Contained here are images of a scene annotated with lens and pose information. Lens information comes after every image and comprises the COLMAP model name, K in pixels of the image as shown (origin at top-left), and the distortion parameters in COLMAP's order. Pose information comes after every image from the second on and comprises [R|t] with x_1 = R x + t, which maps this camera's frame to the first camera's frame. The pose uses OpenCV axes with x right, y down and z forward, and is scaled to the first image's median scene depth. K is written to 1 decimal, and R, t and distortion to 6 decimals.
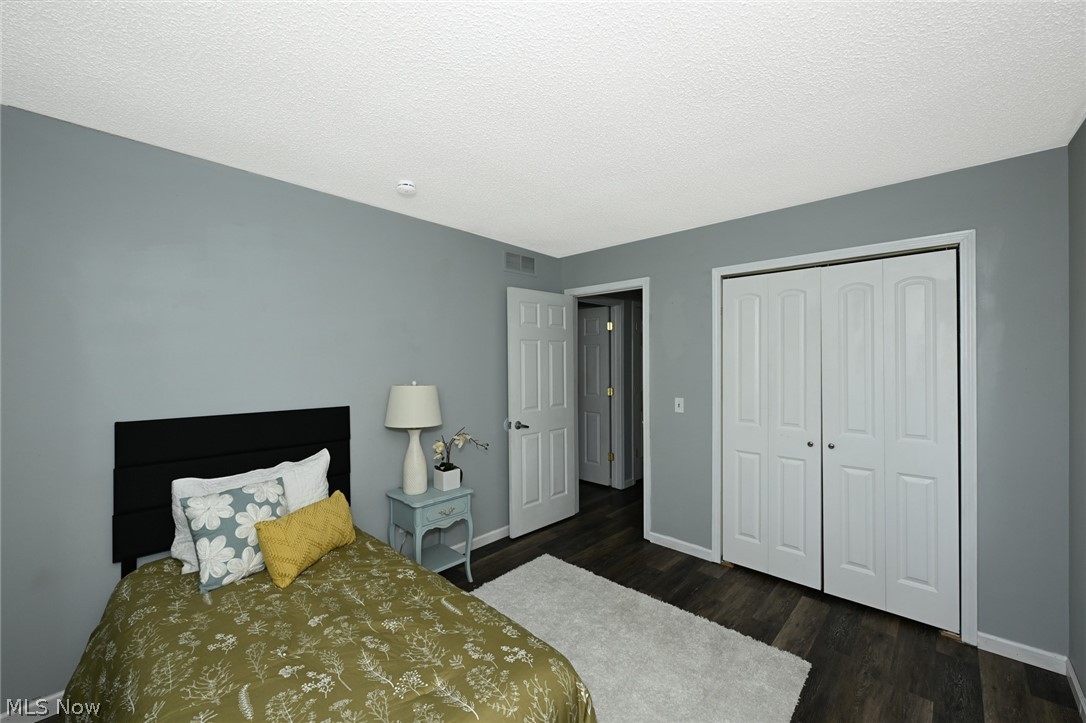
lens RADIAL K [[435.4, 0, 543.0], [0, 435.4, 359.3], [0, 0, 1]] dist [0.000151, 0.000272]
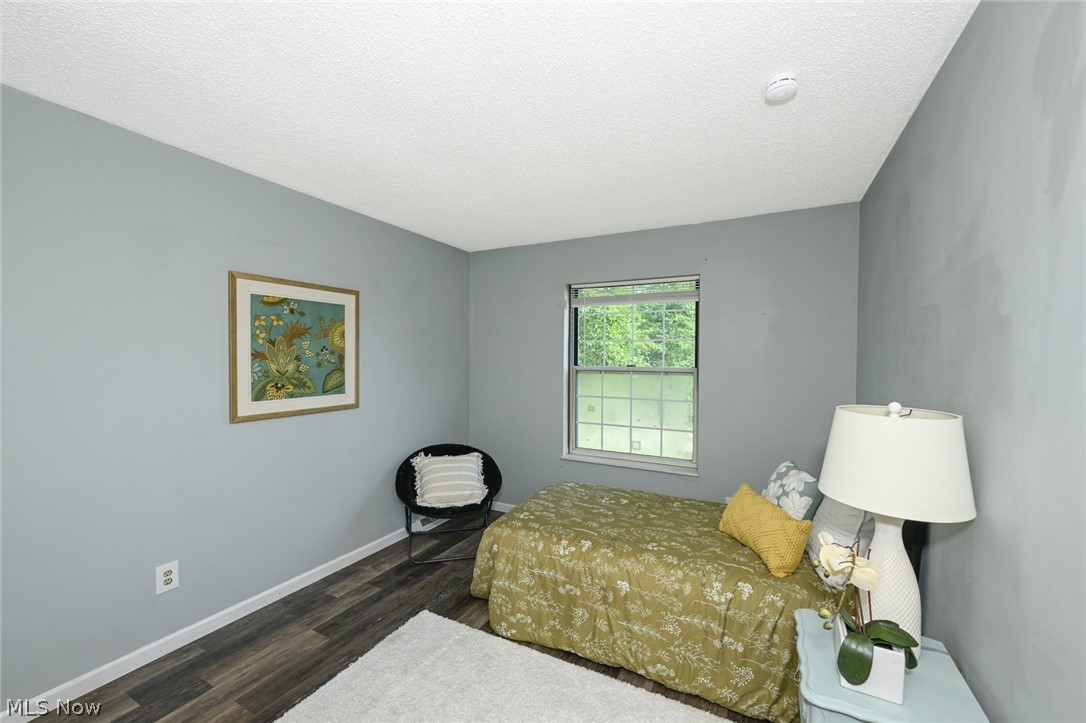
lens RADIAL K [[435.4, 0, 543.3], [0, 435.4, 362.7], [0, 0, 1]] dist [0.000151, 0.000272]
pose [[-0.961810, 0.007694, -0.273610, 0.333175], [0.004066, 0.999896, 0.013826, 0.000116], [0.273688, 0.012185, -0.961741, 2.557340]]
